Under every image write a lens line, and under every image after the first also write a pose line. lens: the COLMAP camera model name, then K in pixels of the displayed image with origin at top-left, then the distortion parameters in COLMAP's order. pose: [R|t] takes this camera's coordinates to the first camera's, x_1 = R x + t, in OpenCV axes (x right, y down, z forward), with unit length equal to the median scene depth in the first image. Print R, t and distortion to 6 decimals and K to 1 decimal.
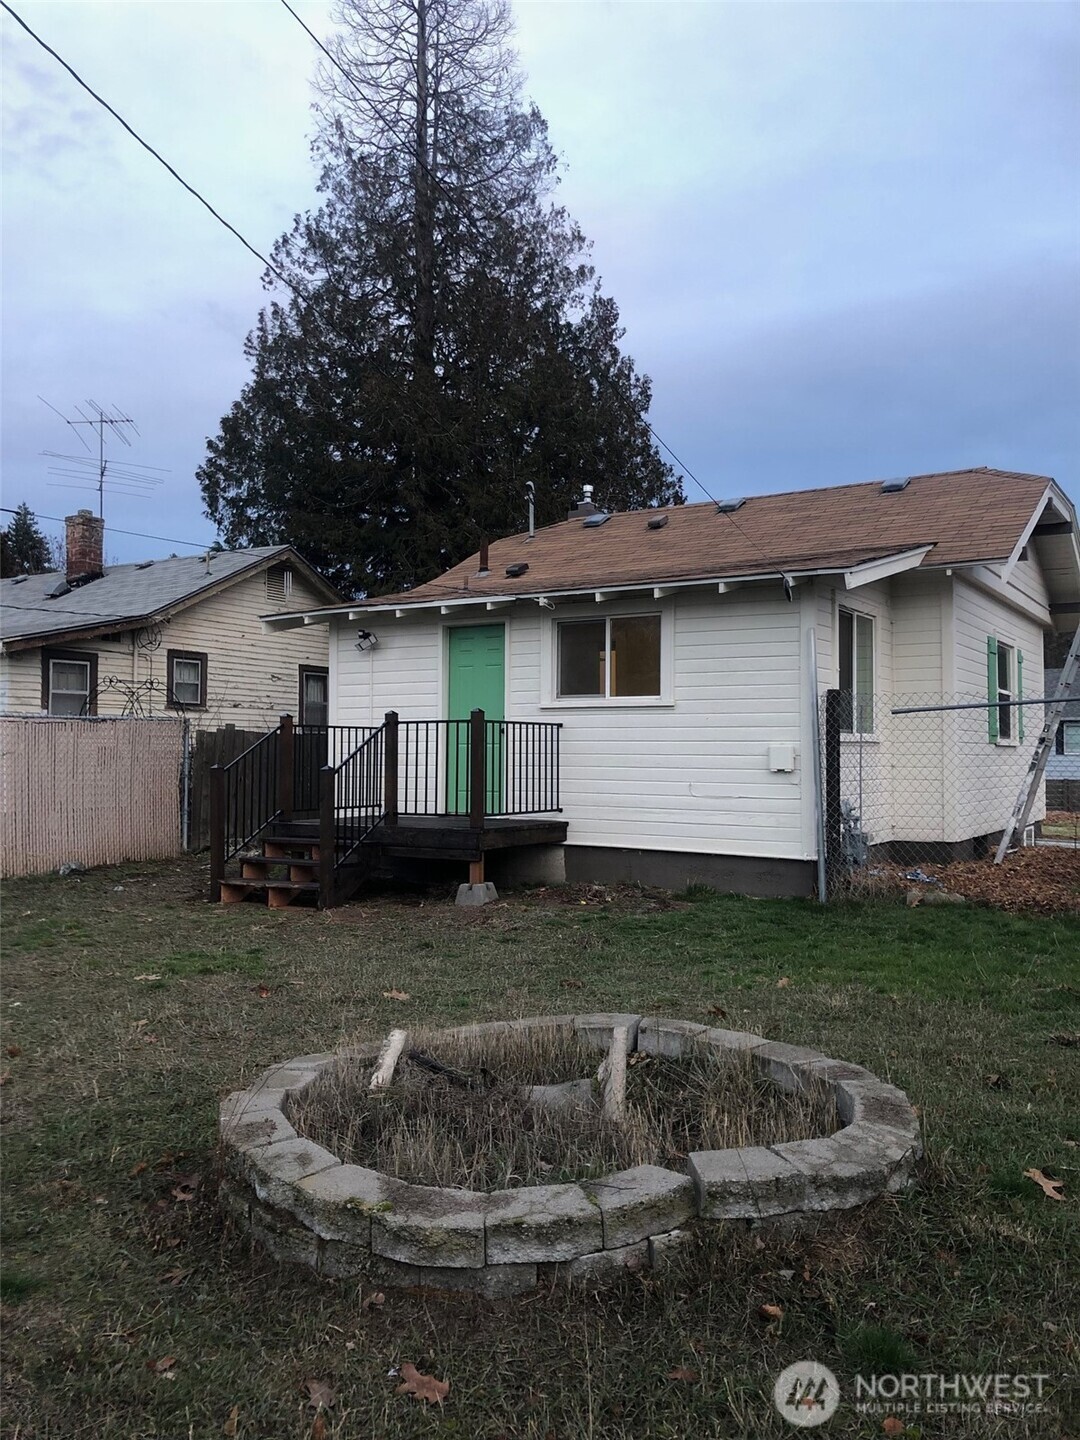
lens RADIAL K [[1179.0, 0, 538.2], [0, 1179.0, 715.9], [0, 0, 1]] dist [0.016288, -0.015879]
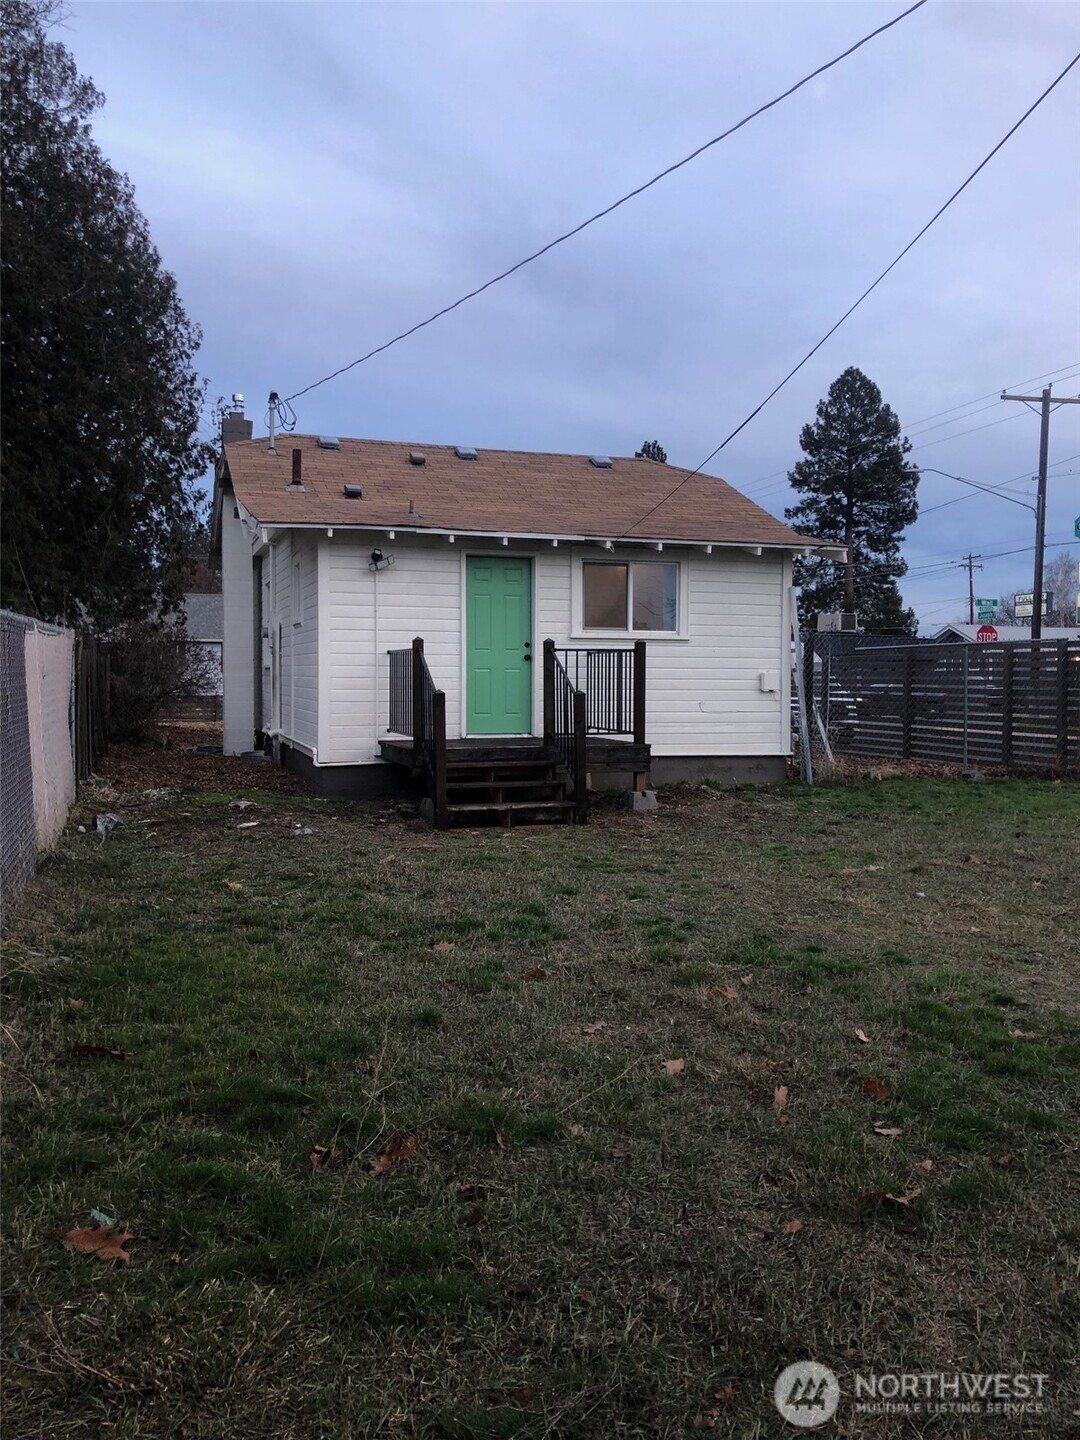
lens RADIAL K [[1179.0, 0, 538.0], [0, 1179.0, 724.3], [0, 0, 1]] dist [0.016288, -0.015879]
pose [[0.604940, -0.033774, 0.795554, -0.973414], [-0.025915, 0.997736, 0.062063, 0.006927], [-0.795849, -0.058162, 0.602695, 0.366419]]
